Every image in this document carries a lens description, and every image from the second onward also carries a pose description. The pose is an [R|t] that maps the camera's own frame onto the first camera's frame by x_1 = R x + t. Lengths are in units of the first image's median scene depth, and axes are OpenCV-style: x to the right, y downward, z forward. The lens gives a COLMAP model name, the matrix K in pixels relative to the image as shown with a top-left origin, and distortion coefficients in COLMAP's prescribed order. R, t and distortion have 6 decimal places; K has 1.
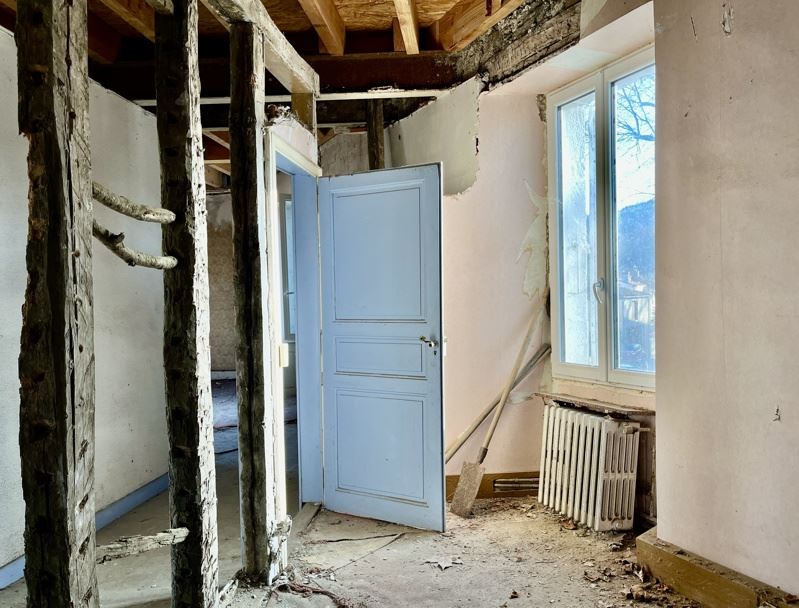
lens RADIAL K [[645.9, 0, 413.9], [0, 645.9, 320.1], [0, 0, 1]] dist [-0.002839, 0.001204]
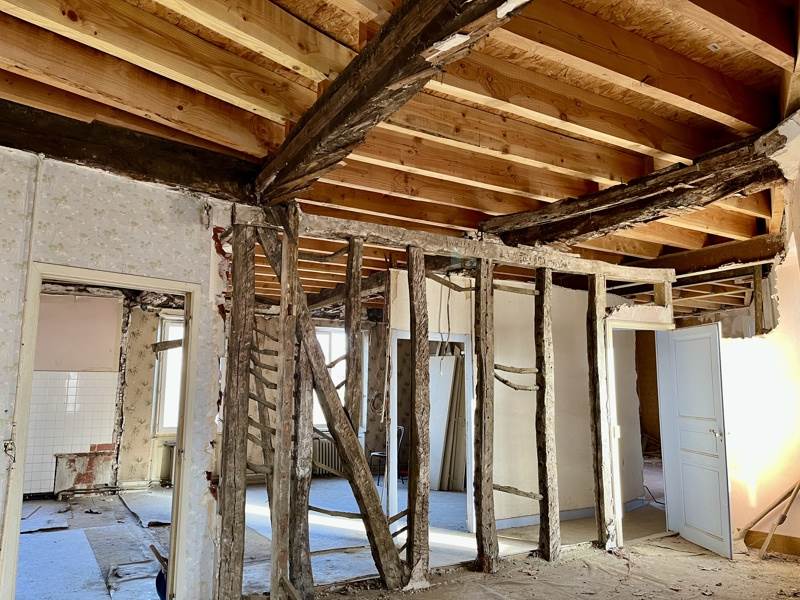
lens RADIAL K [[600.3, 0, 400.3], [0, 600.3, 301.1], [0, 0, 1]] dist [0.041258, -0.000418]
pose [[0.590112, -0.095692, -0.801630, 0.950033], [-0.045135, 0.987487, -0.151104, -0.031398], [0.806059, 0.125350, 0.578408, -0.667422]]
